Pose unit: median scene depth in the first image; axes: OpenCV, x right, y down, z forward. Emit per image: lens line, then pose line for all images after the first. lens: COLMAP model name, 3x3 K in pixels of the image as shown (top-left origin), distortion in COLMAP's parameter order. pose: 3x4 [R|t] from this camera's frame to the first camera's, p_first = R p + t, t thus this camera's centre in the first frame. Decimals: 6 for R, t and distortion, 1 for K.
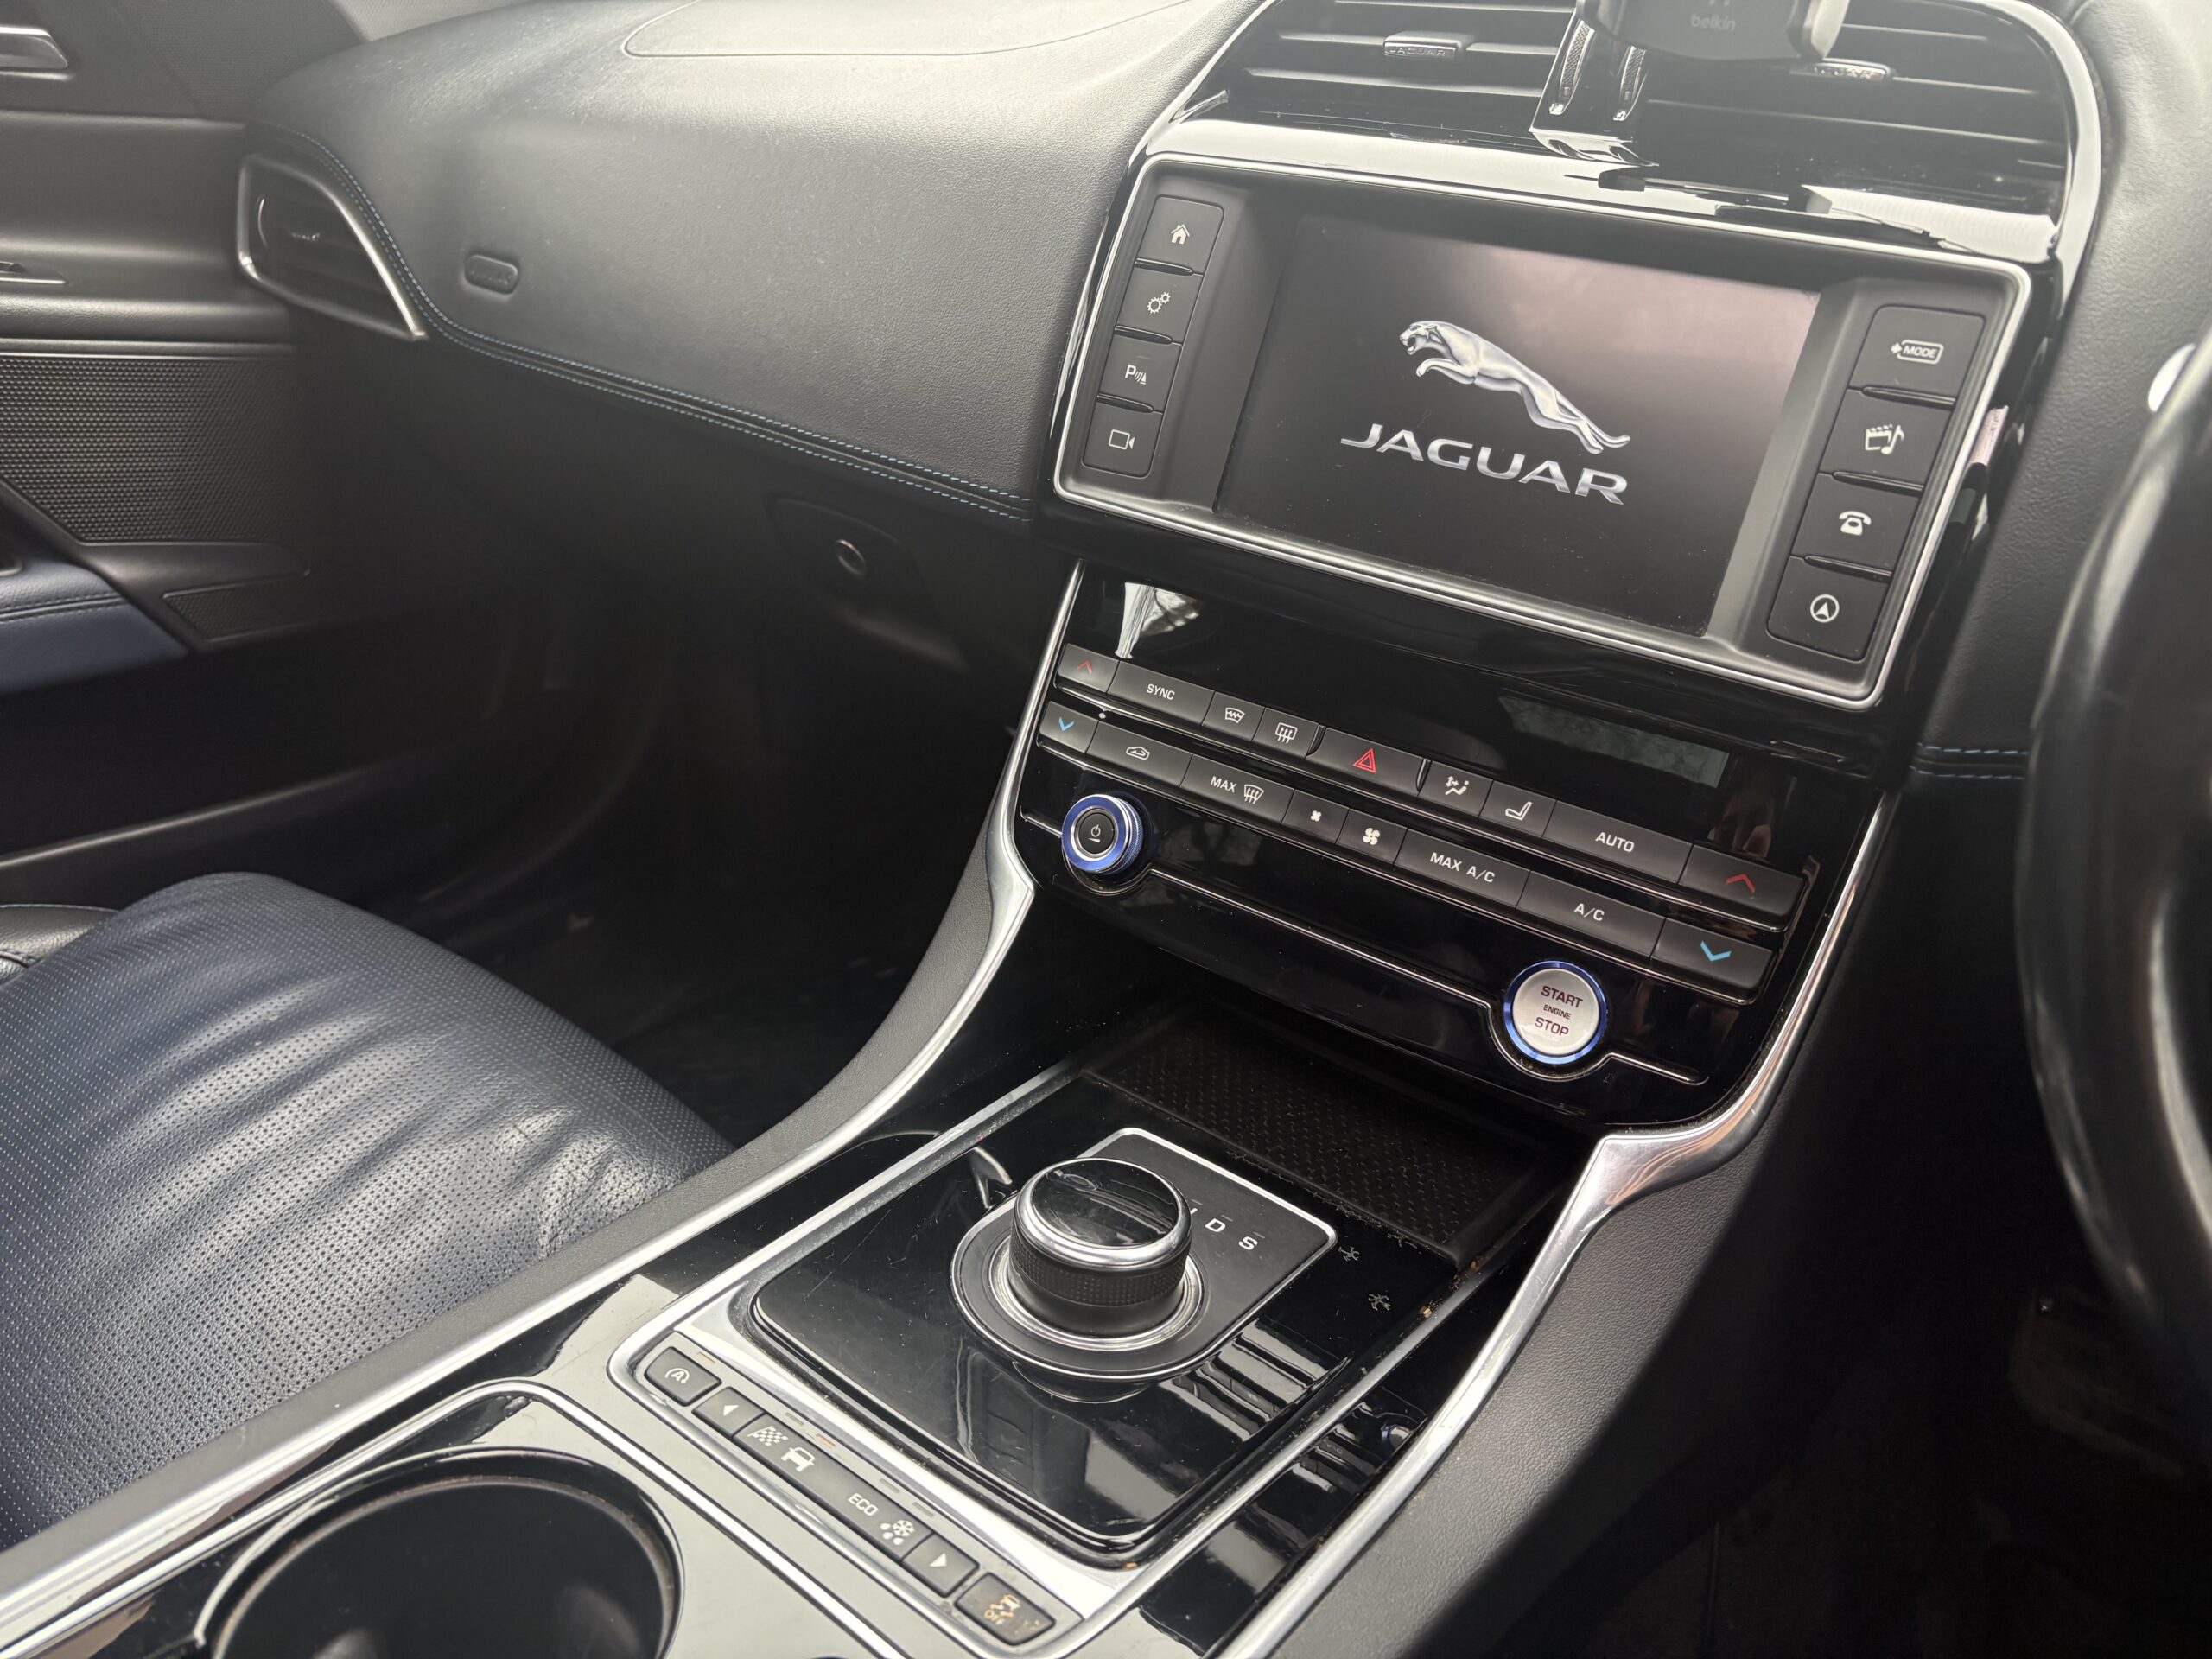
lens RADIAL K [[1699.5, 0, 1125.7], [0, 1699.5, 816.0], [0, 0, 1]] dist [0.043901, -0.050320]
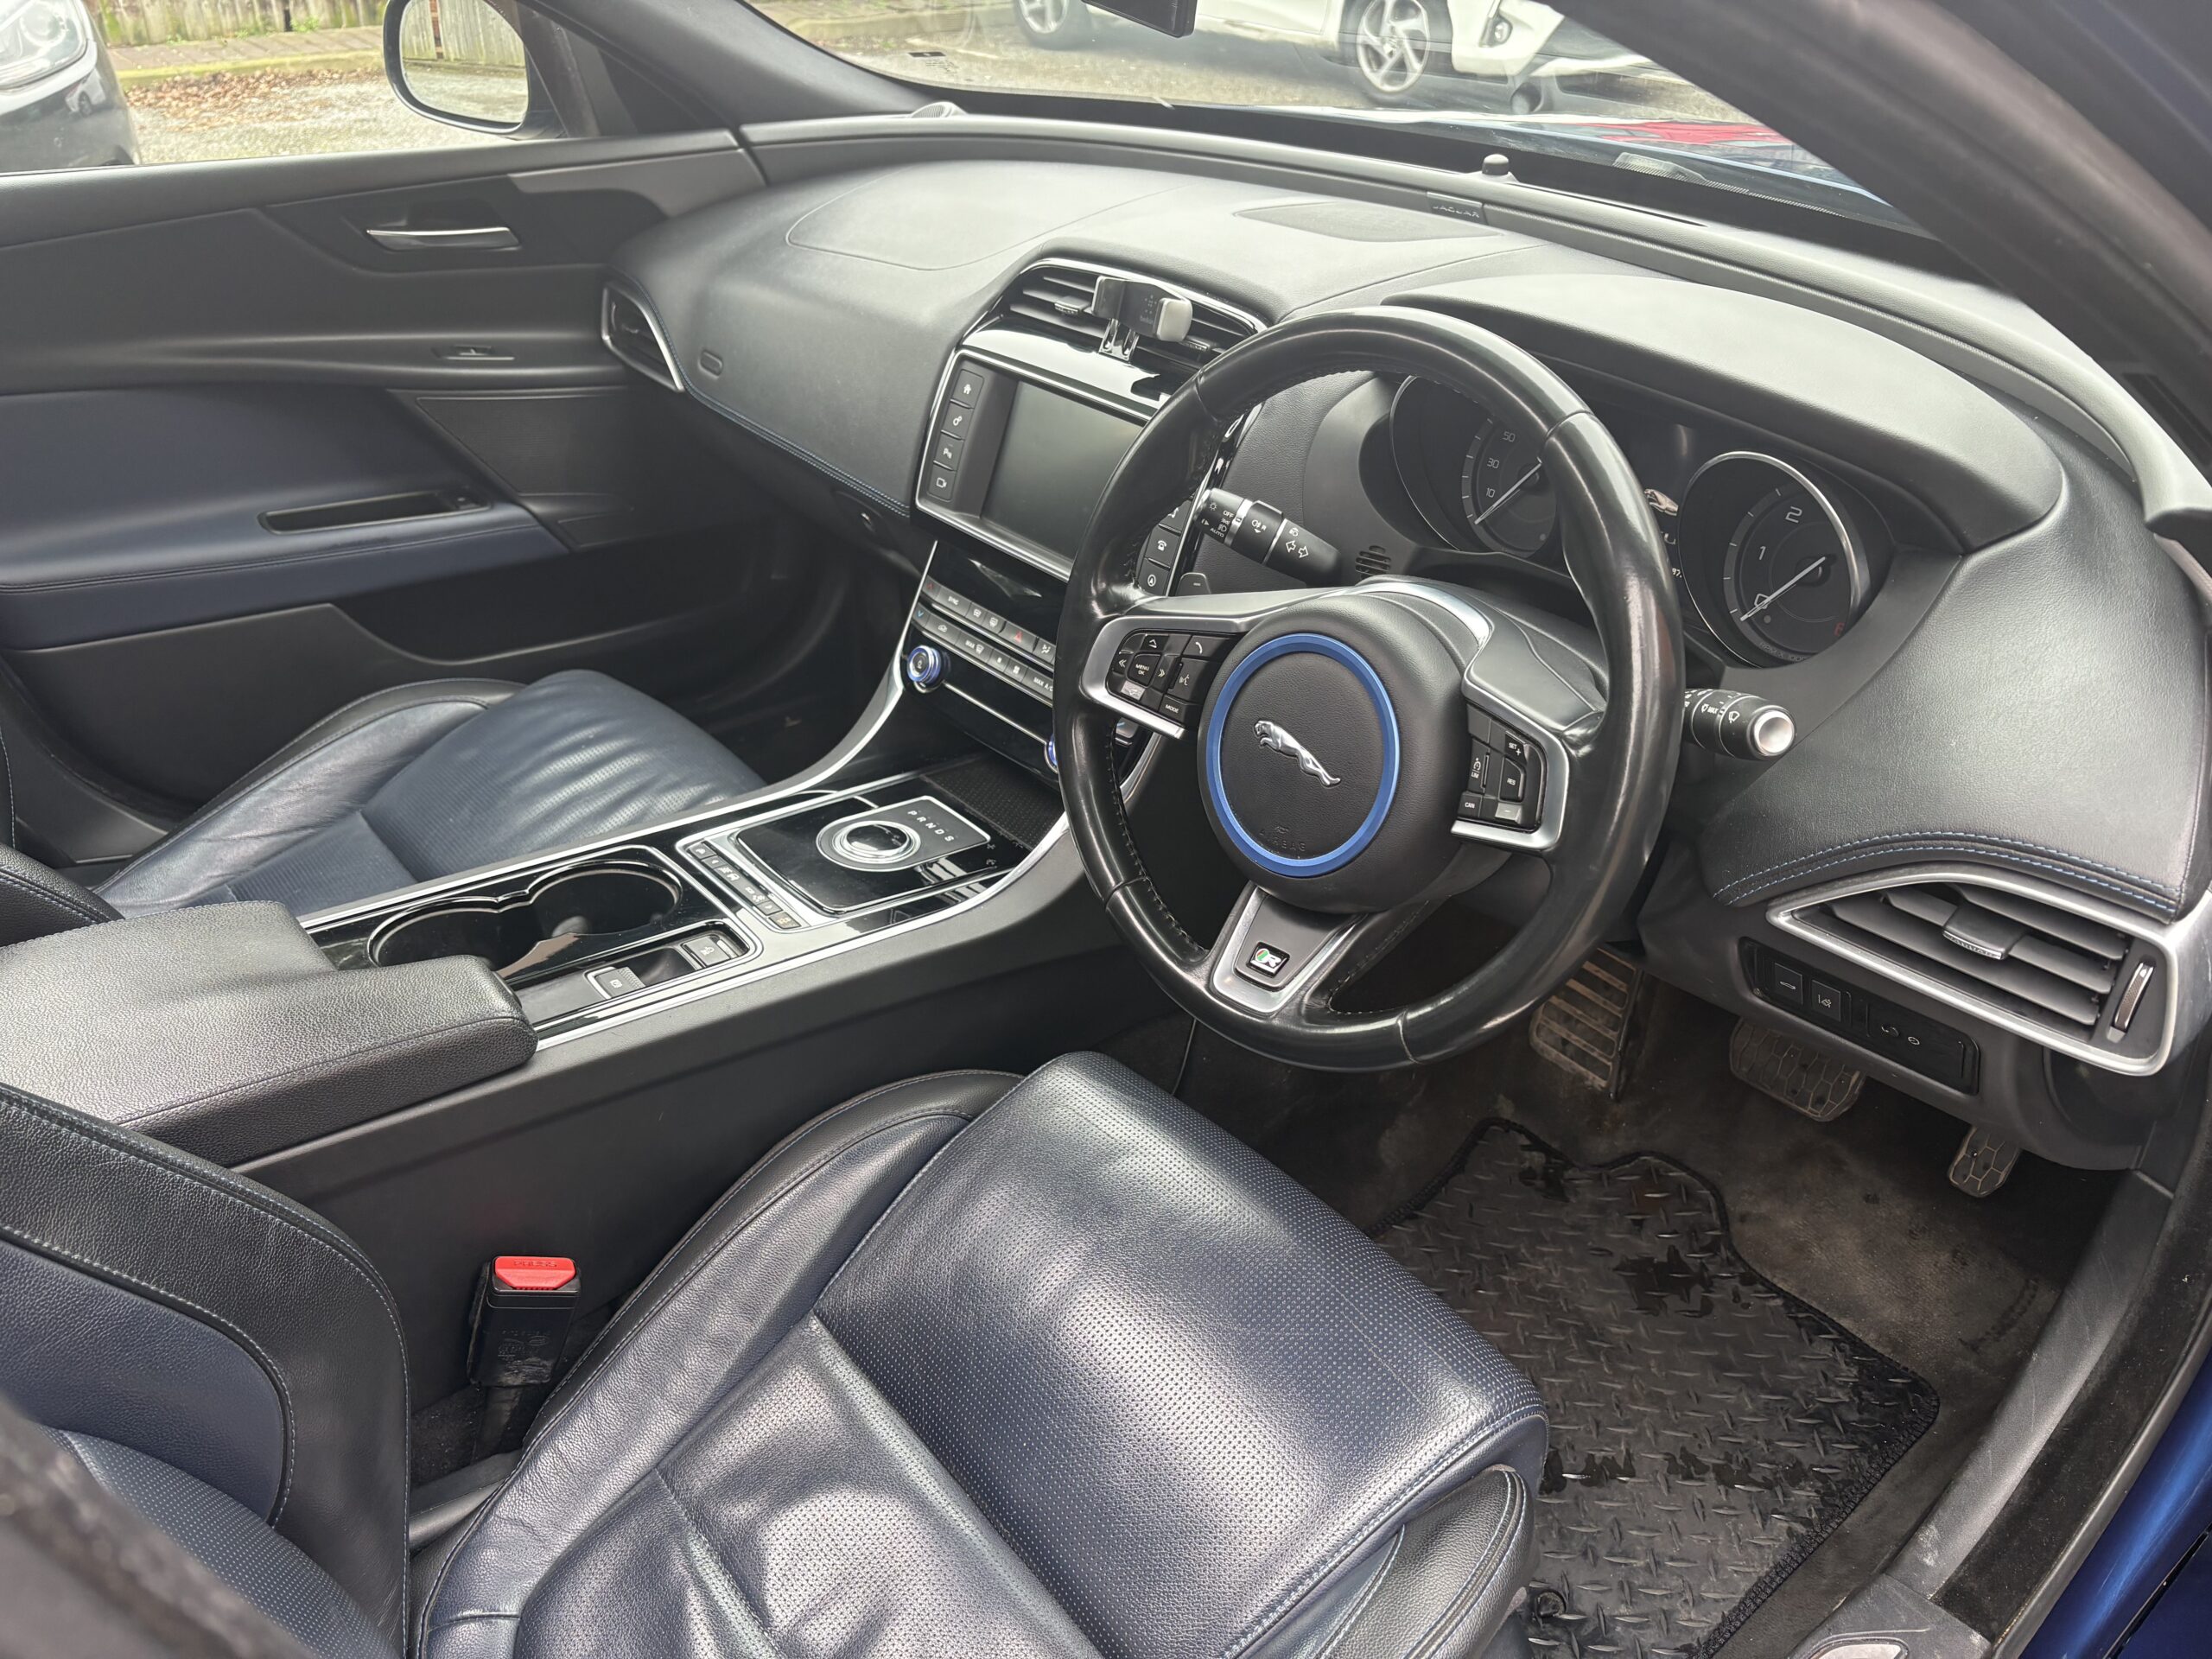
lens RADIAL K [[1699.5, 0, 1114.8], [0, 1699.5, 839.9], [0, 0, 1]] dist [0.043901, -0.050320]
pose [[0.973063, 0.075993, -0.217655, 0.738831], [-0.058615, 0.994636, 0.085226, 0.035725], [0.222964, -0.070172, 0.972298, -1.122537]]
